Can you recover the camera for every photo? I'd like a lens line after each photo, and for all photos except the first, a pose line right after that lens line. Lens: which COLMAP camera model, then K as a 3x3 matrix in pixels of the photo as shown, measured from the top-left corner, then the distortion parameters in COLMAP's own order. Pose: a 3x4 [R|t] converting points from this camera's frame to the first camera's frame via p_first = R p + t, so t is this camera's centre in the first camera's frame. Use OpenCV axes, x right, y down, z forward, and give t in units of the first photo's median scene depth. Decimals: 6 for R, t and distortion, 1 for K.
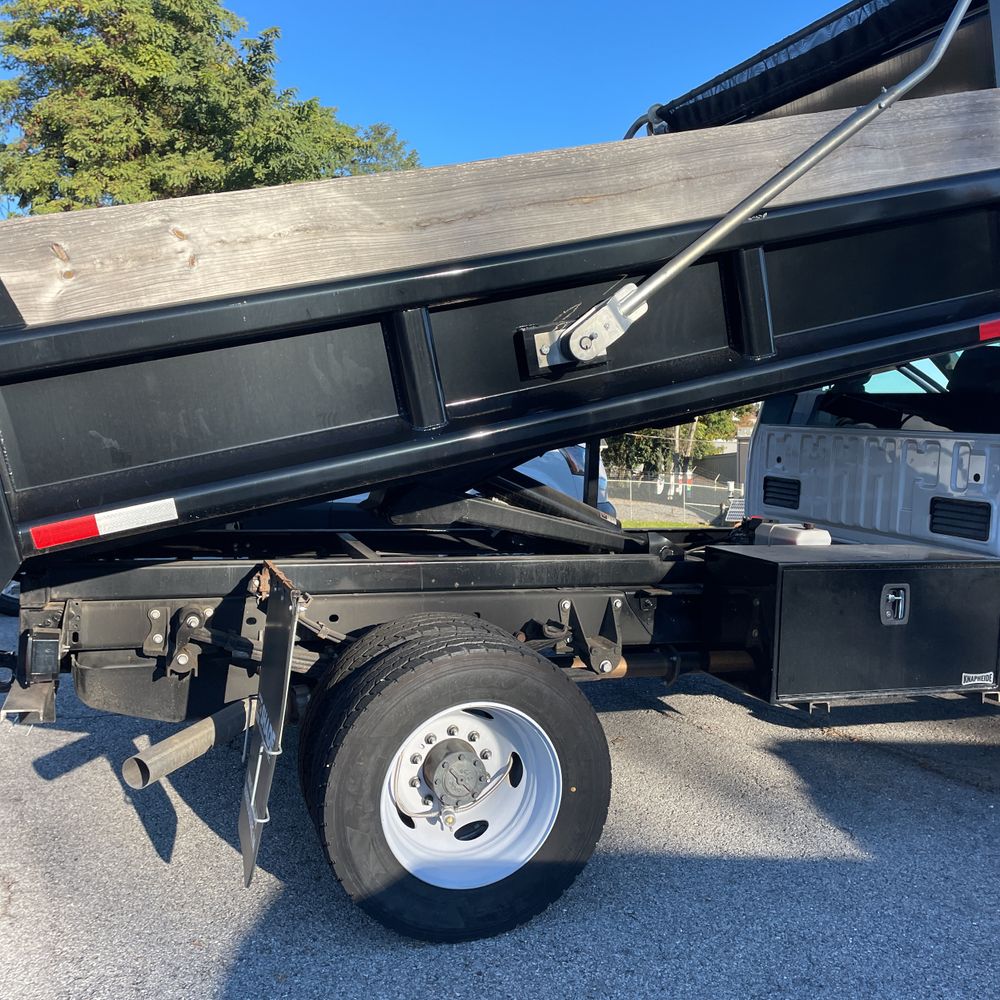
lens RADIAL K [[987.4, 0, 500.0], [0, 987.4, 500.0], [0, 0, 1]] dist [0.111367, -0.147674]
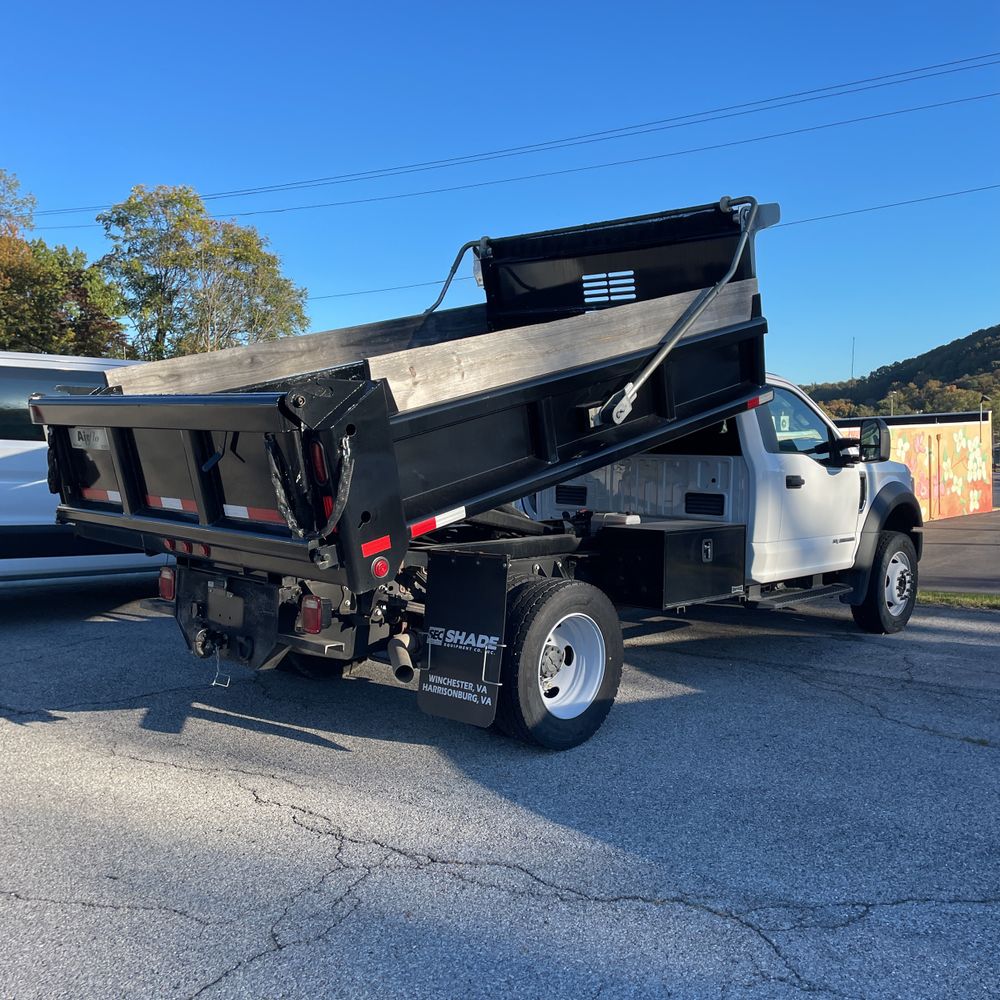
lens RADIAL K [[969.3, 0, 500.0], [0, 969.3, 500.0], [0, 0, 1]] dist [0.151741, -0.303273]
pose [[0.882495, -0.044859, 0.468177, -0.794337], [0.052028, 0.998643, -0.002384, -0.003869], [-0.467435, 0.026462, 0.883631, -0.417117]]
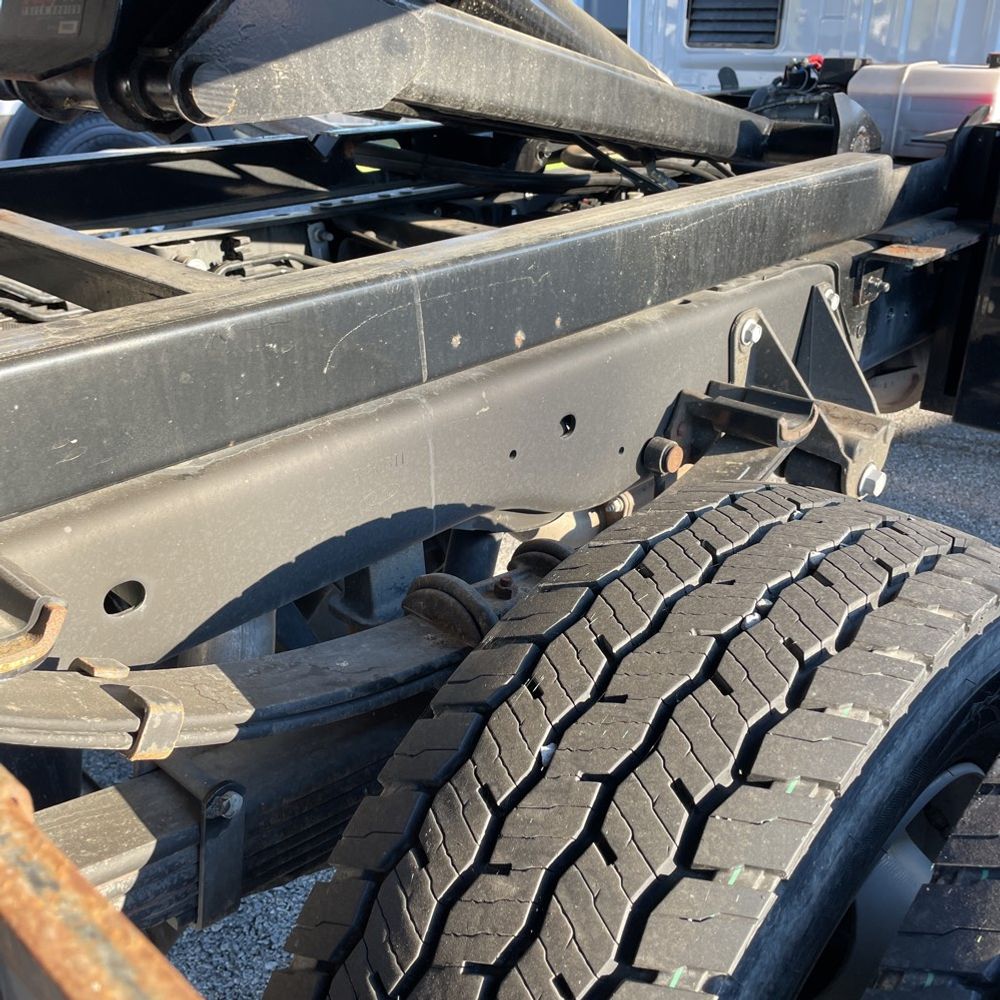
lens RADIAL K [[987.4, 0, 500.0], [0, 987.4, 500.0], [0, 0, 1]] dist [0.111367, -0.147674]
pose [[0.884431, -0.240437, 0.399965, -0.177860], [0.077076, 0.920549, 0.382947, 0.022262], [-0.460261, -0.307862, 0.832695, 0.800097]]
